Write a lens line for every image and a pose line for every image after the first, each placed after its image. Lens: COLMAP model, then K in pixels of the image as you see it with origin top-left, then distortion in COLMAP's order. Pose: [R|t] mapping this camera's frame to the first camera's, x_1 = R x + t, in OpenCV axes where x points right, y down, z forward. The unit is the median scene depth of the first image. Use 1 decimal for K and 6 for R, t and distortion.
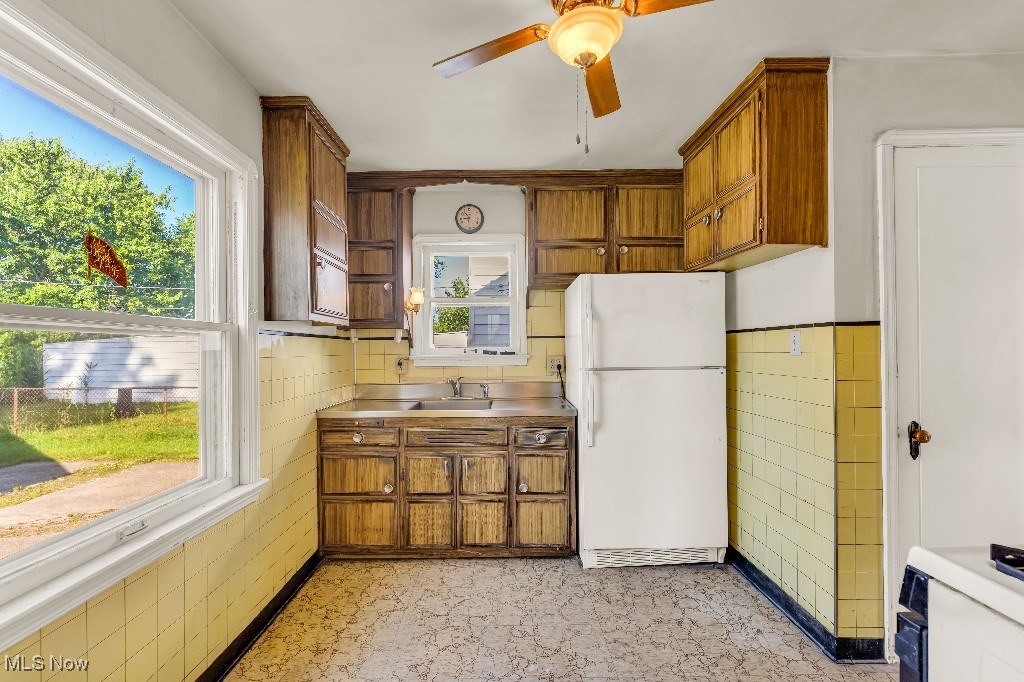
lens RADIAL K [[416.0, 0, 504.3], [0, 416.0, 347.1], [0, 0, 1]] dist [-0.001057, -0.000173]
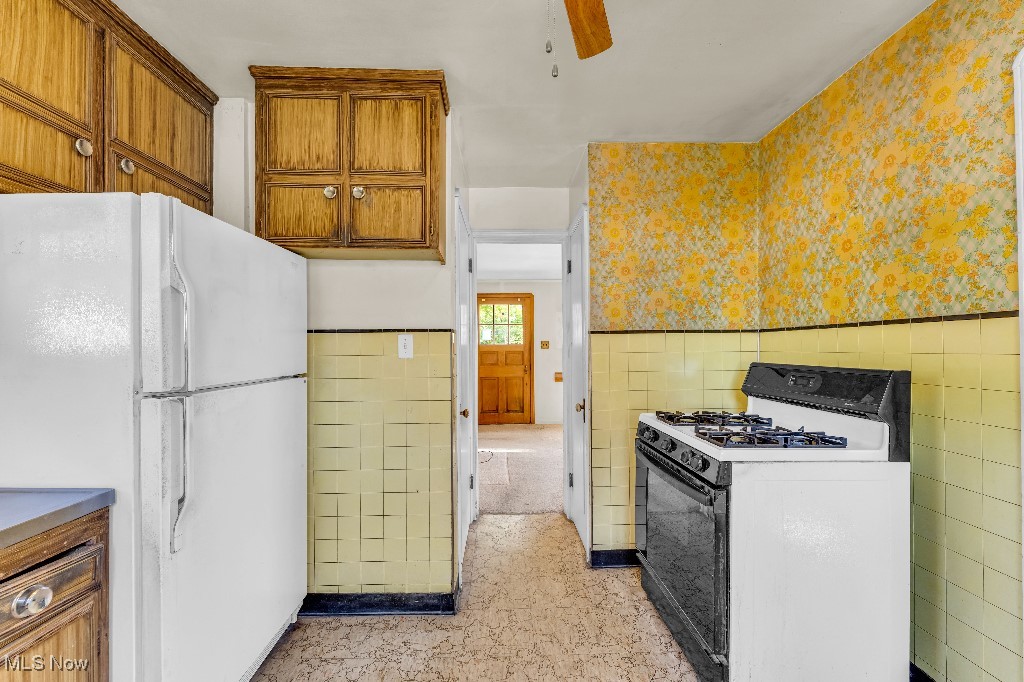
lens RADIAL K [[416.0, 0, 504.3], [0, 416.0, 347.1], [0, 0, 1]] dist [-0.001057, -0.000173]
pose [[-0.008301, 0.012951, 0.999882, -0.243102], [0.001286, 0.999915, -0.012941, 0.004529], [-0.999965, 0.001179, -0.008317, 0.518673]]
